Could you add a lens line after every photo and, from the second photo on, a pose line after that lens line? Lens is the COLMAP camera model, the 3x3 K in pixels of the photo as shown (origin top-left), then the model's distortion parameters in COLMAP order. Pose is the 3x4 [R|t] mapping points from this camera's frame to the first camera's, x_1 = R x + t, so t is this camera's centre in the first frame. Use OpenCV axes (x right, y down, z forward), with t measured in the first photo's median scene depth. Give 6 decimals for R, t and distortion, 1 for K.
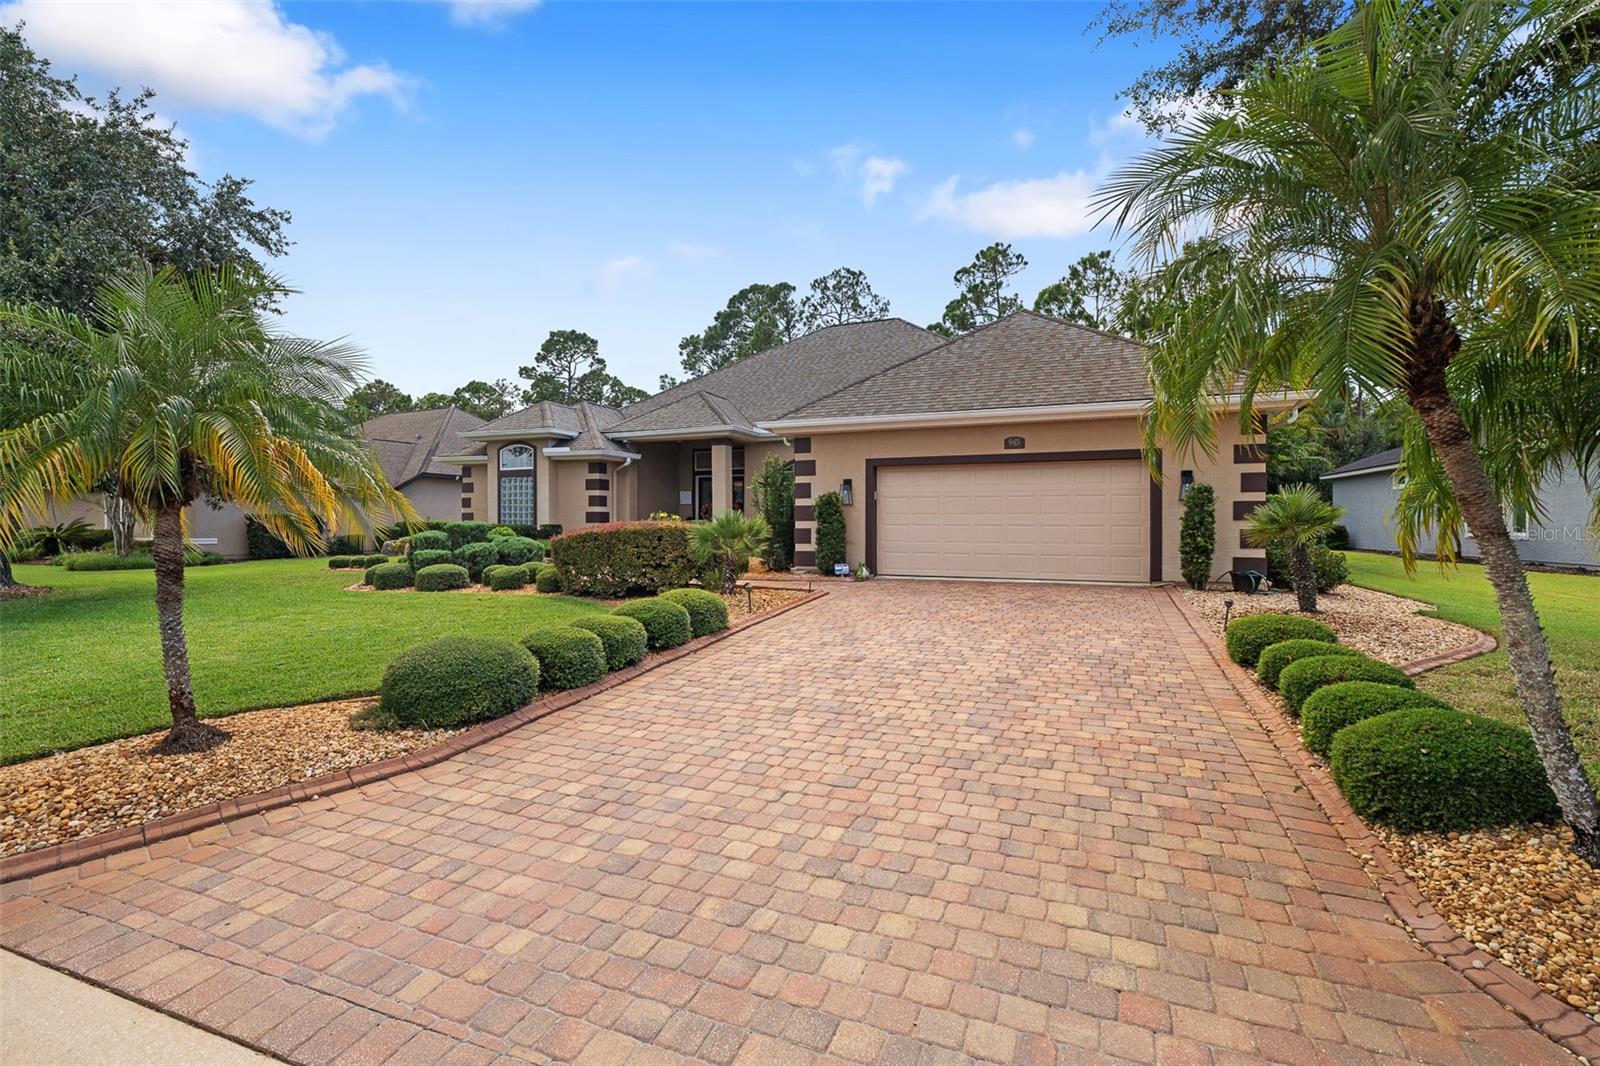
lens RADIAL K [[731.9, 0, 800.0], [0, 731.9, 533.0], [0, 0, 1]] dist [-0.021947, 0.000227]
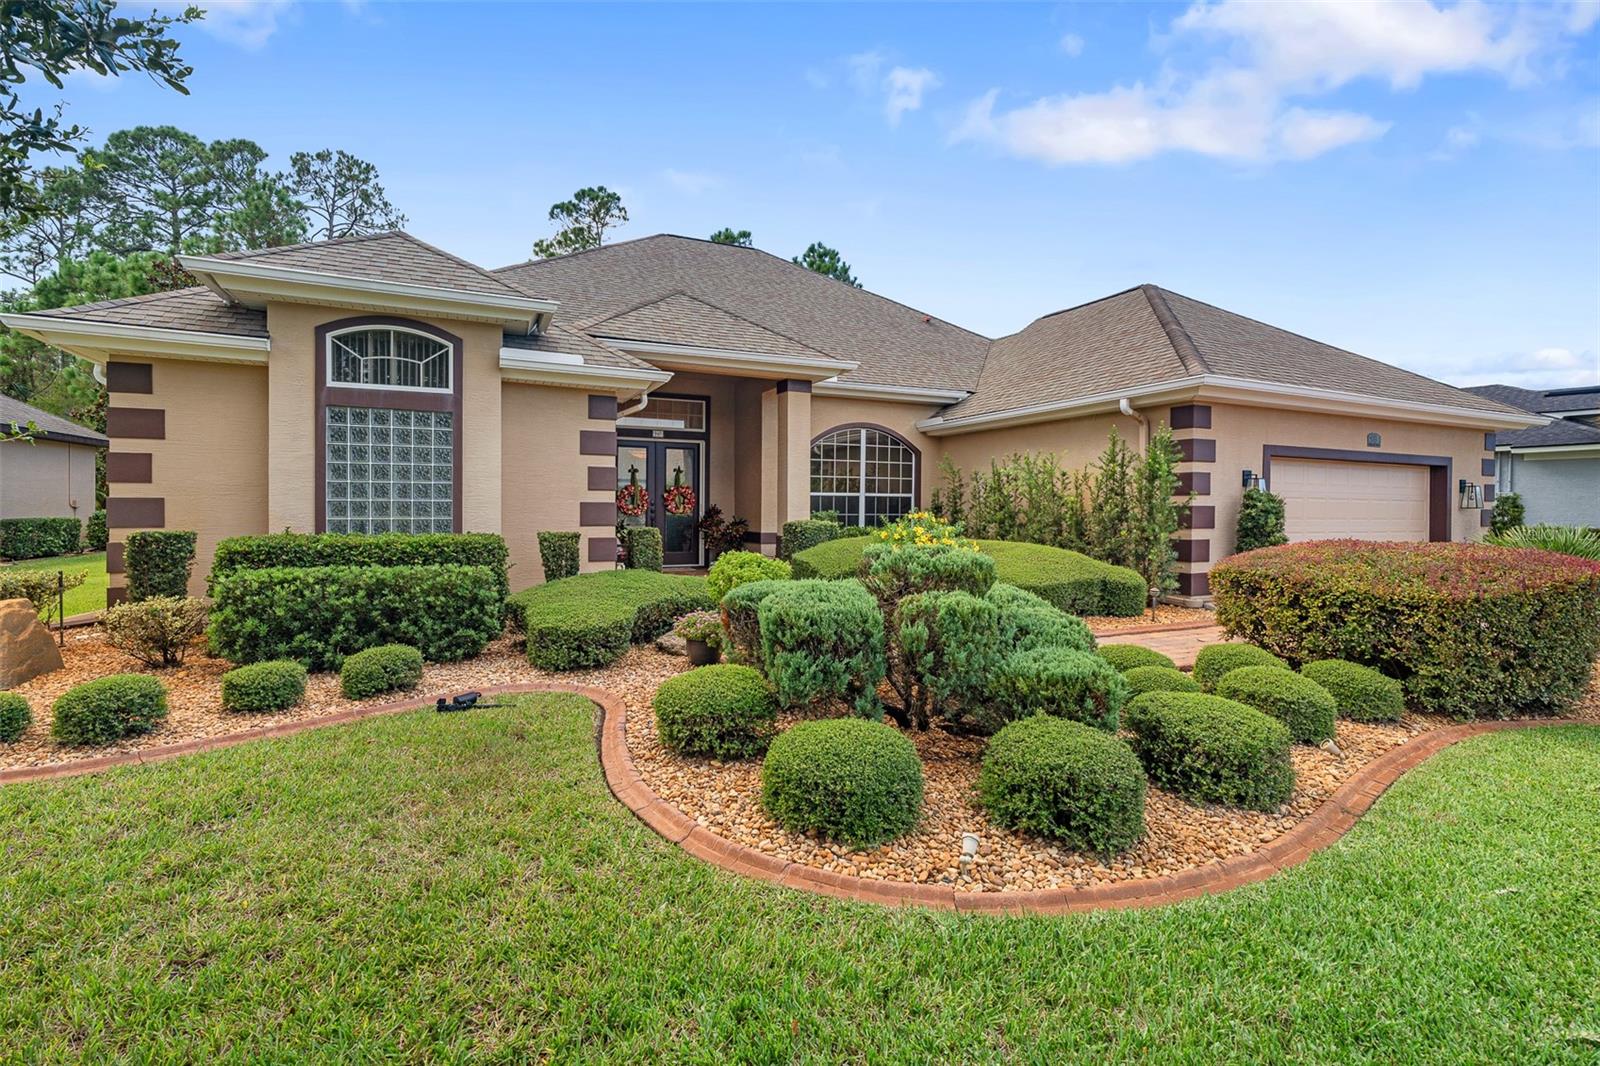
lens RADIAL K [[790.3, 0, 800.0], [0, 790.3, 533.0], [0, 0, 1]] dist [0.000117, 0.000030]
pose [[0.693840, 0.001489, 0.720127, -0.557614], [-0.001473, 0.999999, -0.000649, -0.008355], [-0.720127, -0.000611, 0.693842, 0.551692]]
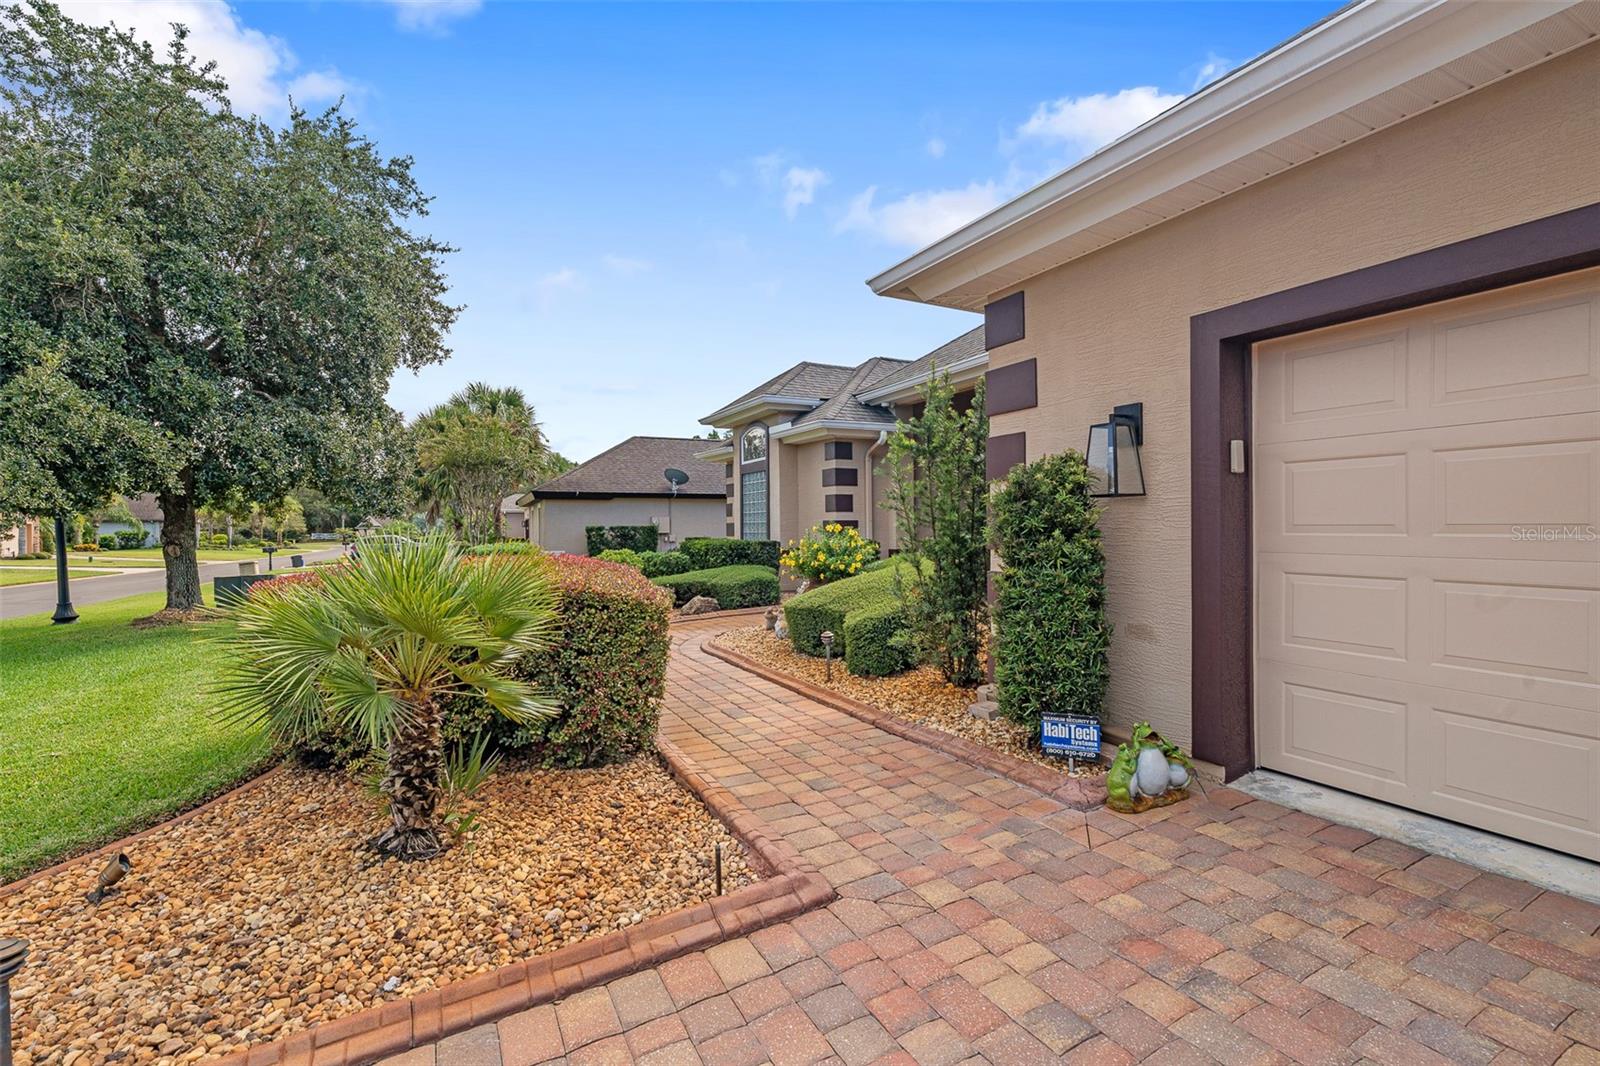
lens RADIAL K [[731.9, 0, 800.0], [0, 731.9, 533.0], [0, 0, 1]] dist [-0.021947, 0.000227]
pose [[0.767958, 0.000963, -0.640500, 0.101825], [-0.002825, 0.999994, -0.001883, -0.016751], [0.640494, 0.003256, 0.767956, 0.491212]]
